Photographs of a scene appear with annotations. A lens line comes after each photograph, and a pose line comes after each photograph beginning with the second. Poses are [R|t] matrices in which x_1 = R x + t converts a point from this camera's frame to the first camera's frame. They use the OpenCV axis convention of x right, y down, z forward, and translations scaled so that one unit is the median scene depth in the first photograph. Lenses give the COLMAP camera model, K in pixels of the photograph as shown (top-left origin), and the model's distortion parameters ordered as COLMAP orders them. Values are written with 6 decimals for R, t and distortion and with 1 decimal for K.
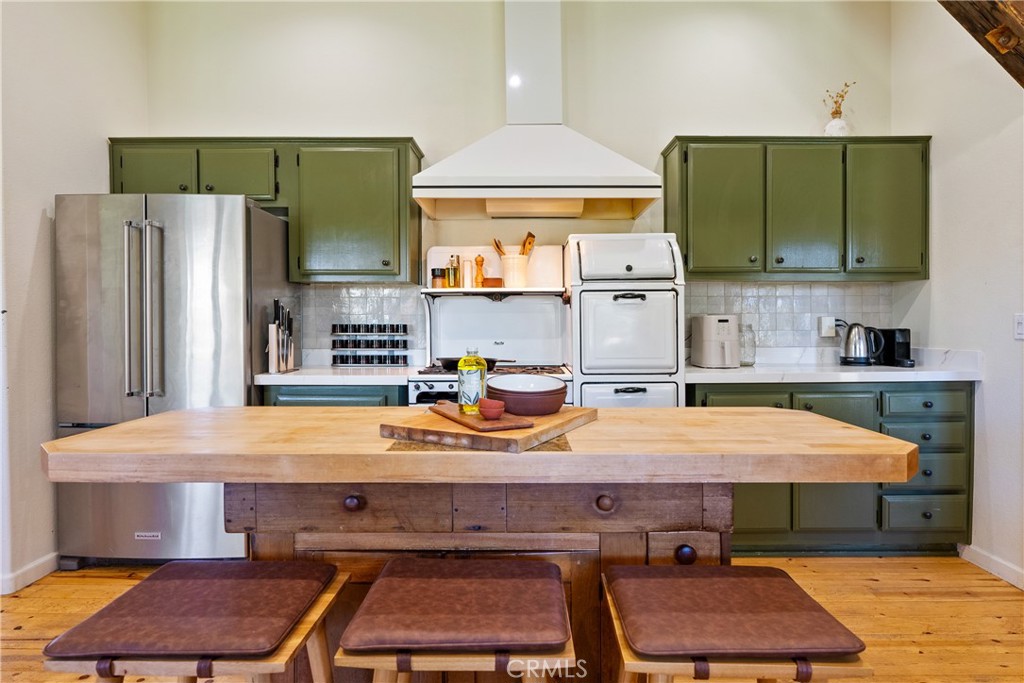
lens RADIAL K [[562.1, 0, 513.5], [0, 562.1, 327.2], [0, 0, 1]] dist [-0.000223, 0.000171]
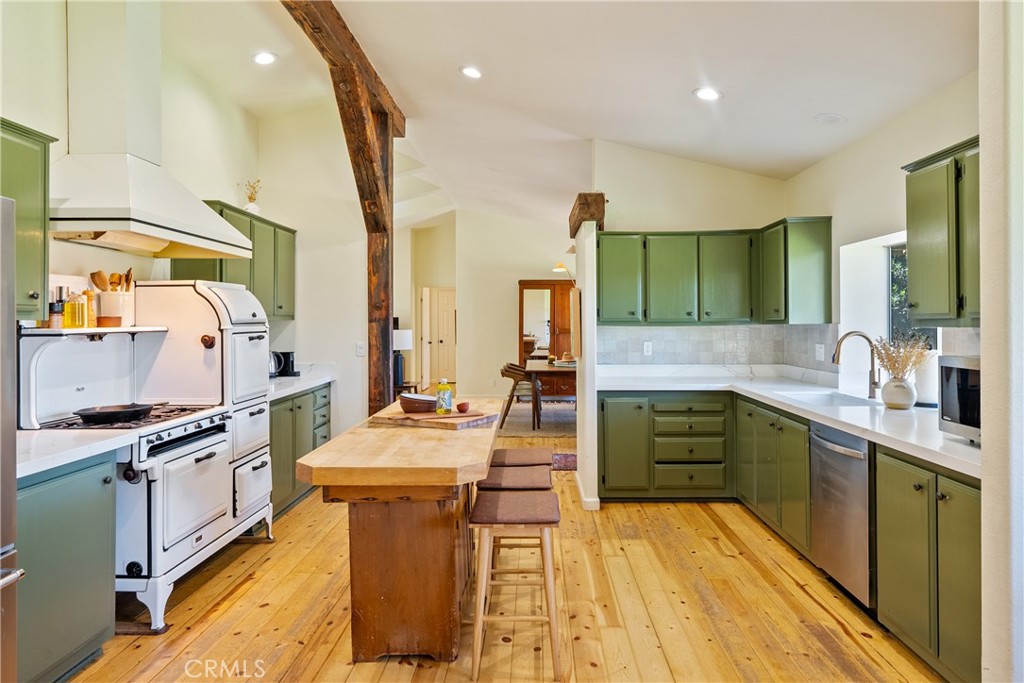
lens RADIAL K [[651.4, 0, 512.0], [0, 651.4, 341.5], [0, 0, 1]] dist [0.000653, 0.000239]
pose [[0.020974, -0.032333, 0.999257, -1.211608], [0.009813, 0.999435, 0.032133, -0.084686], [-0.999732, 0.009131, 0.021279, 0.380795]]
